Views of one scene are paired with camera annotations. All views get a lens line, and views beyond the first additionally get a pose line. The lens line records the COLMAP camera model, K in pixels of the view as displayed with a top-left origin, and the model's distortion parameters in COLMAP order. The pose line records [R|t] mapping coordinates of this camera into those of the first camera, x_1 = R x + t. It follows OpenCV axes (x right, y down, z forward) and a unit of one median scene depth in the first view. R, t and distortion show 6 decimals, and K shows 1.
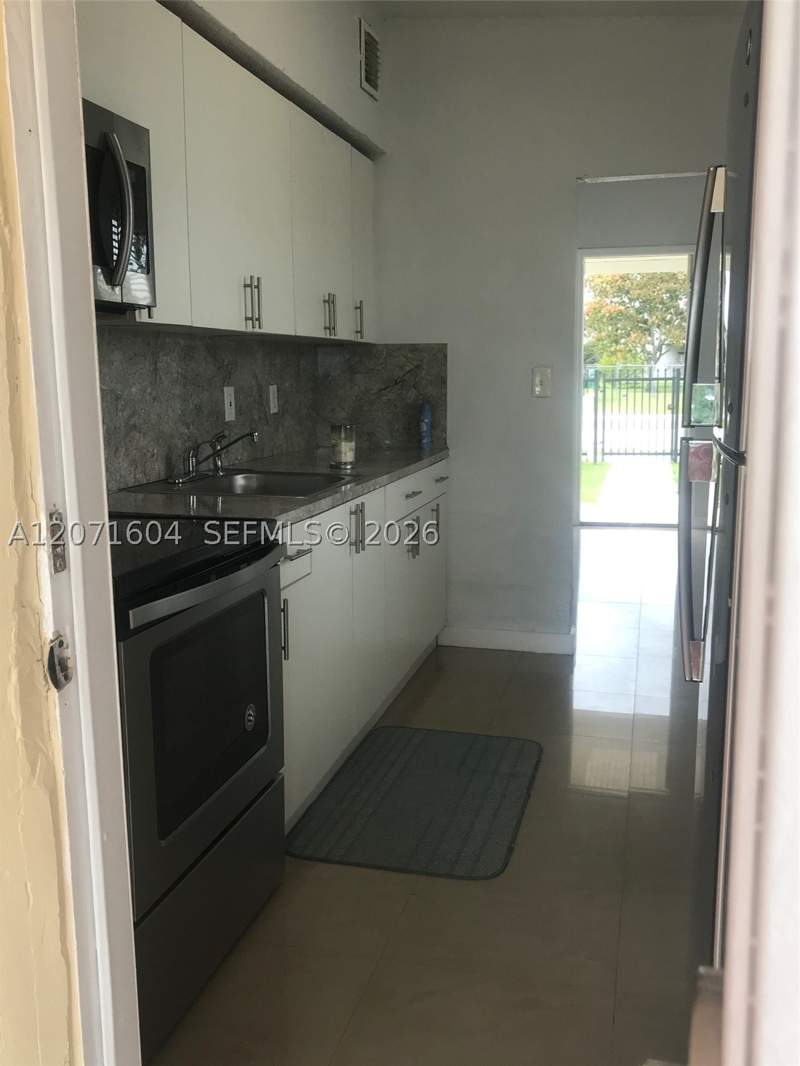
lens RADIAL K [[1021.4, 0, 398.9], [0, 1021.4, 534.6], [0, 0, 1]] dist [0.043128, 0.000000]
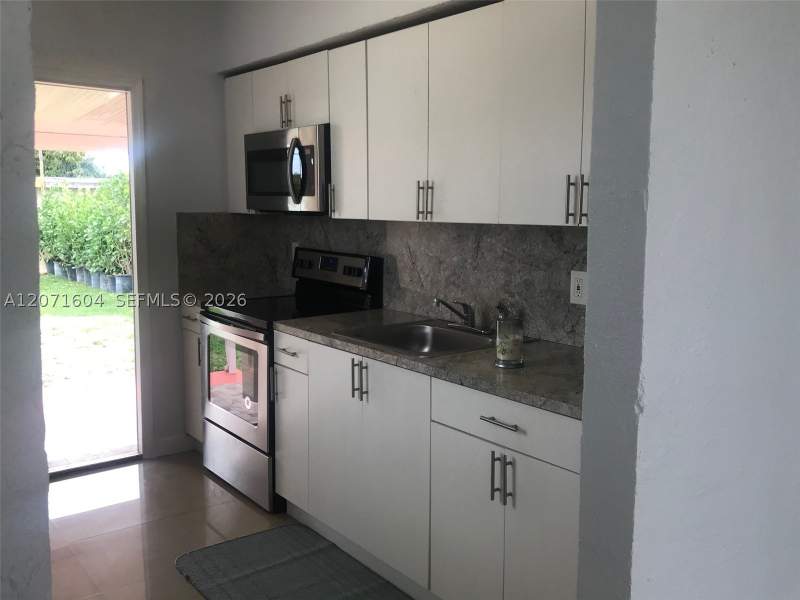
lens RADIAL K [[766.5, 0, 399.3], [0, 766.5, 298.6], [0, 0, 1]] dist [0.043128, 0.000000]
pose [[-0.610625, 0.099593, -0.785632, 0.650826], [-0.131901, 0.965413, 0.224902, -0.314520], [0.780858, 0.240956, -0.576369, 1.538014]]
